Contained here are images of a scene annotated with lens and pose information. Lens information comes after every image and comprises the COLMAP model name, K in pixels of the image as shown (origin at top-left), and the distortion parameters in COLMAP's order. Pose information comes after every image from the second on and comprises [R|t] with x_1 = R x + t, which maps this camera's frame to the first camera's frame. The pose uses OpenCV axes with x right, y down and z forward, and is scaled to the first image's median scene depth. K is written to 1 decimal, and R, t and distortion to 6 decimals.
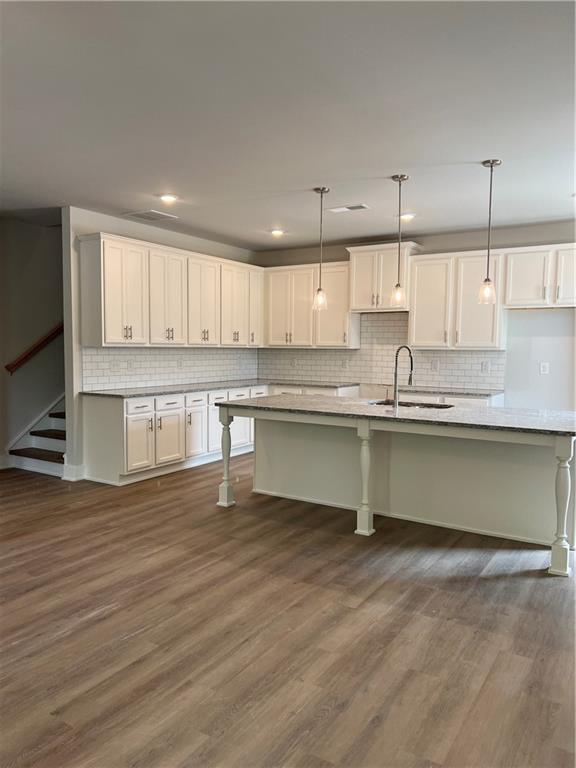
lens RADIAL K [[576.4, 0, 282.8], [0, 576.4, 389.8], [0, 0, 1]] dist [0.064396, -0.073971]
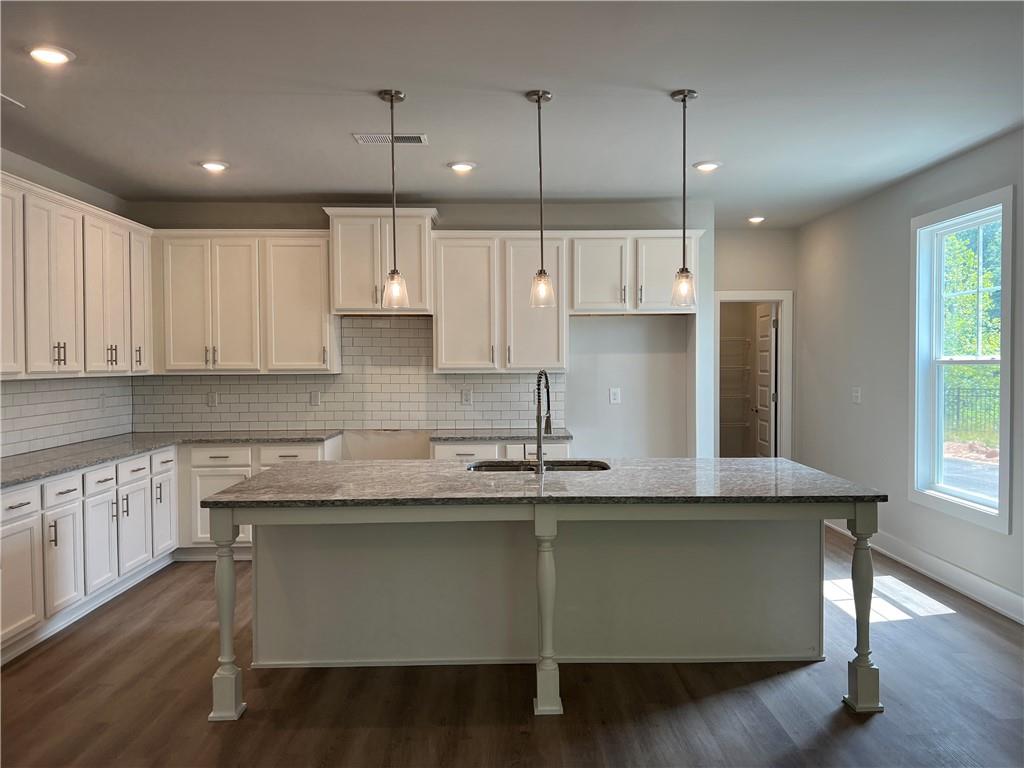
lens RADIAL K [[768.6, 0, 519.7], [0, 768.6, 378.0], [0, 0, 1]] dist [0.064396, -0.073971]
pose [[0.829747, -0.025849, 0.557541, -0.251159], [0.056235, 0.997716, -0.037435, -0.038287], [-0.555300, 0.062415, 0.829305, 0.330118]]
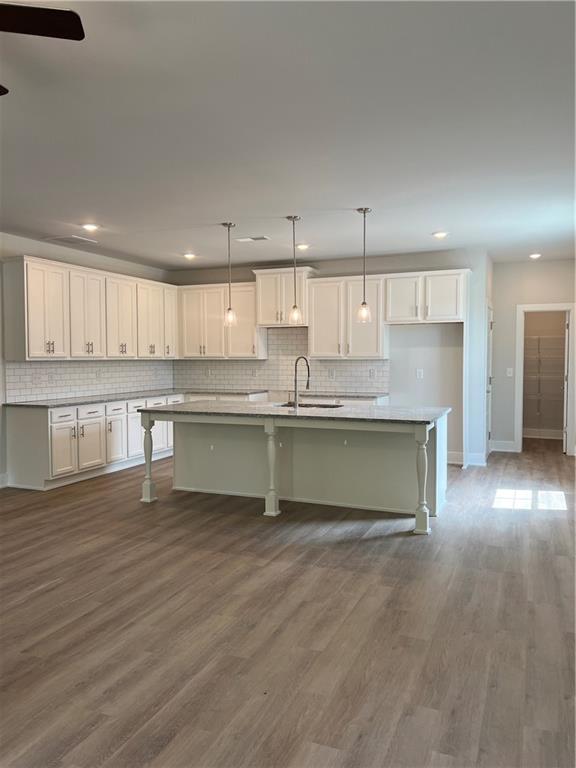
lens RADIAL K [[576.4, 0, 294.1], [0, 576.4, 380.8], [0, 0, 1]] dist [0.064396, -0.073971]
pose [[0.985181, -0.019923, 0.170354, -0.009033], [0.025861, 0.999130, -0.032712, 0.012010], [-0.169554, 0.036633, 0.984840, -0.159163]]
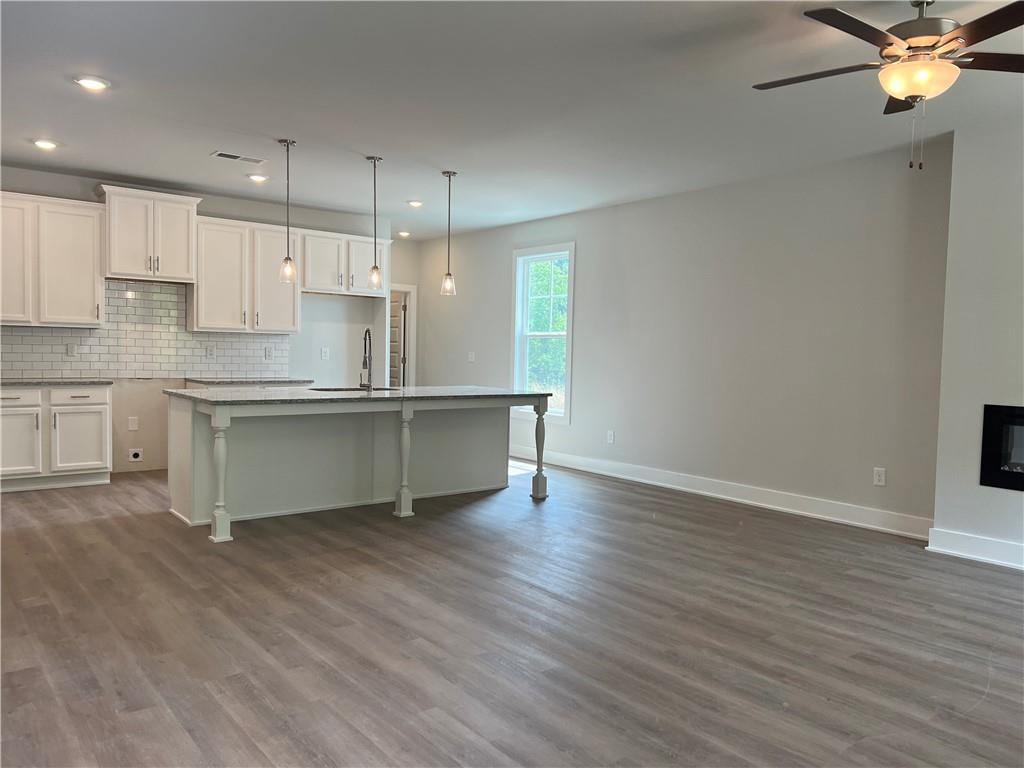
lens RADIAL K [[768.6, 0, 520.3], [0, 768.6, 389.5], [0, 0, 1]] dist [0.064396, -0.073971]
pose [[0.323408, -0.049672, 0.944955, -0.905979], [0.052982, 0.998005, 0.034328, -0.004192], [-0.944775, 0.038964, 0.325395, 0.321612]]
